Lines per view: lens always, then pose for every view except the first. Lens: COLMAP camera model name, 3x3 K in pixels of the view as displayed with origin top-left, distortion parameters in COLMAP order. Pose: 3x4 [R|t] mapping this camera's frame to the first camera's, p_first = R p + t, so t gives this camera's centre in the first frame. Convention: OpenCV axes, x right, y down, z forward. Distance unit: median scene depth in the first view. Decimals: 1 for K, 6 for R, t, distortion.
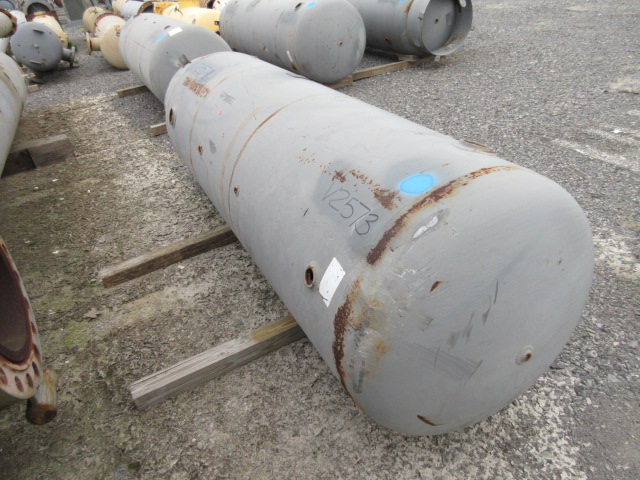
lens RADIAL K [[474.0, 0, 321.2], [0, 474.0, 240.5], [0, 0, 1]] dist [-0.007870, 0.001528]
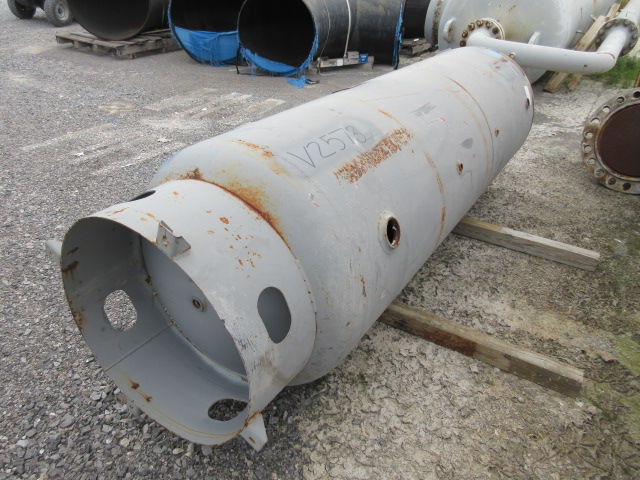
lens RADIAL K [[474.0, 0, 320.4], [0, 474.0, 239.6], [0, 0, 1]] dist [-0.007870, 0.001528]
pose [[-0.516681, -0.345685, 0.783289, -0.803703], [0.486258, 0.634520, 0.600780, -0.714446], [-0.704694, 0.691293, -0.159753, 1.352843]]
